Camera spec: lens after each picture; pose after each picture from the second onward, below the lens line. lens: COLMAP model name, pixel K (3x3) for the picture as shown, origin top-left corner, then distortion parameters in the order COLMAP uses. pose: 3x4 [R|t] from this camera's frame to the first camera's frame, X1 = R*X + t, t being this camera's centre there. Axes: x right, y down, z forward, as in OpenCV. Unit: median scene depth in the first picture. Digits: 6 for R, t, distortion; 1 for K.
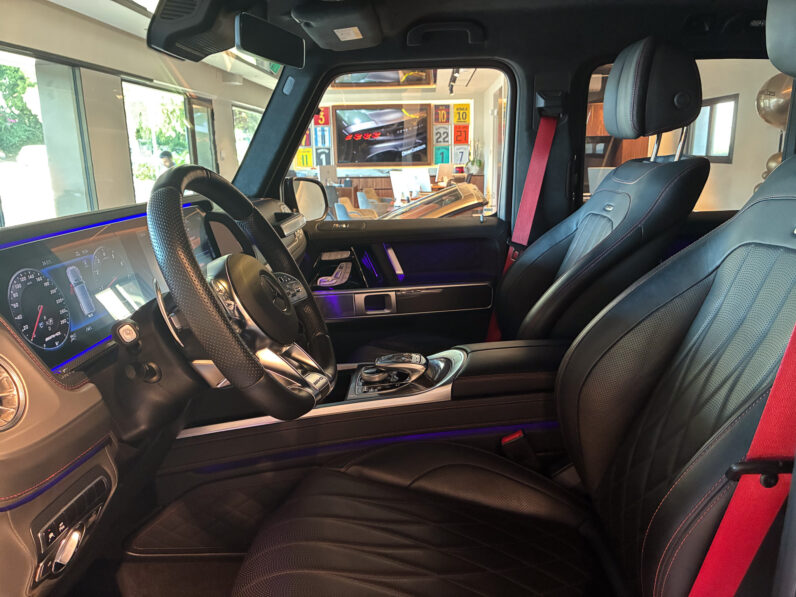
lens RADIAL K [[610.8, 0, 400.4], [0, 610.8, 295.0], [0, 0, 1]] dist [0.049058, -0.074734]
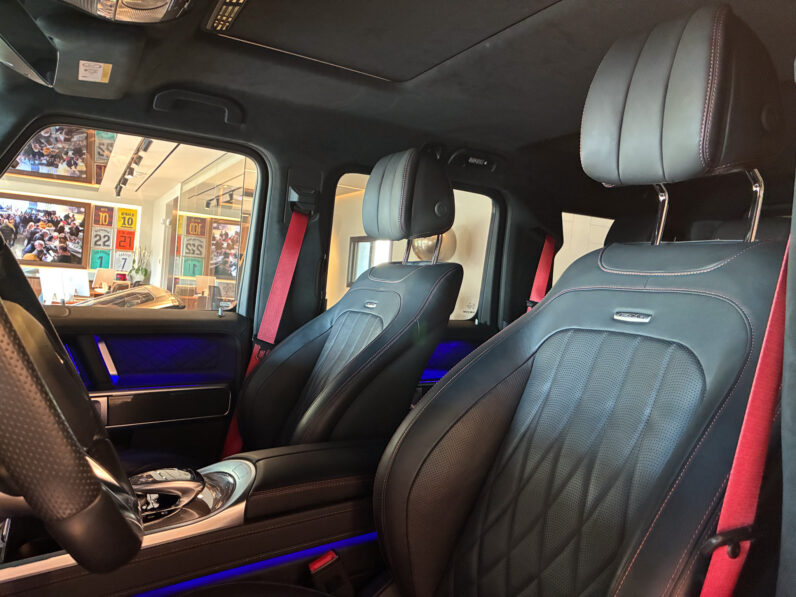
lens RADIAL K [[607.4, 0, 408.6], [0, 607.4, 299.2], [0, 0, 1]] dist [0.042255, -0.072318]
pose [[0.849544, 0.075823, 0.522041, -0.096820], [0.022827, 0.983405, -0.179981, 0.021102], [-0.527024, 0.164818, 0.833715, 0.114430]]
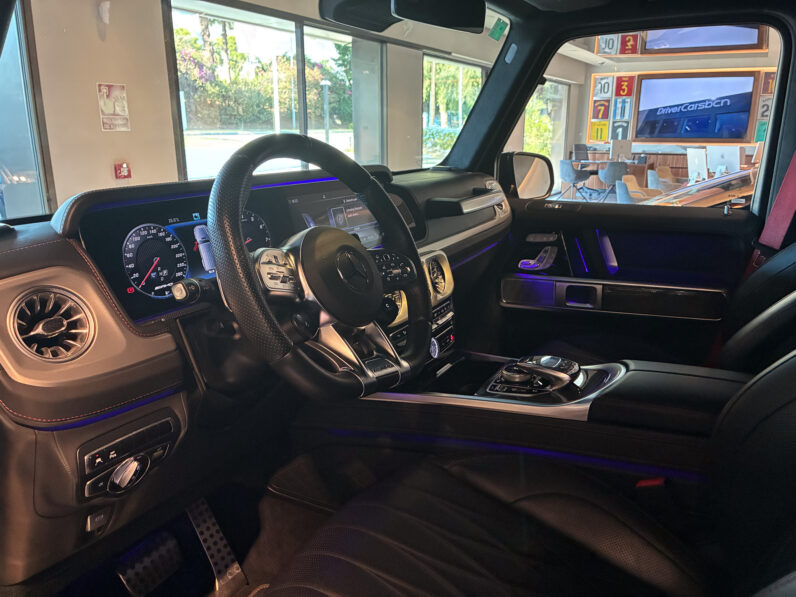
lens RADIAL K [[610.8, 0, 400.4], [0, 610.8, 295.0], [0, 0, 1]] dist [0.049058, -0.074734]
pose [[0.891627, 0.140017, -0.430577, 0.112860], [-0.121632, 0.990097, 0.070092, -0.017729], [0.436127, -0.010124, 0.899828, 0.066201]]
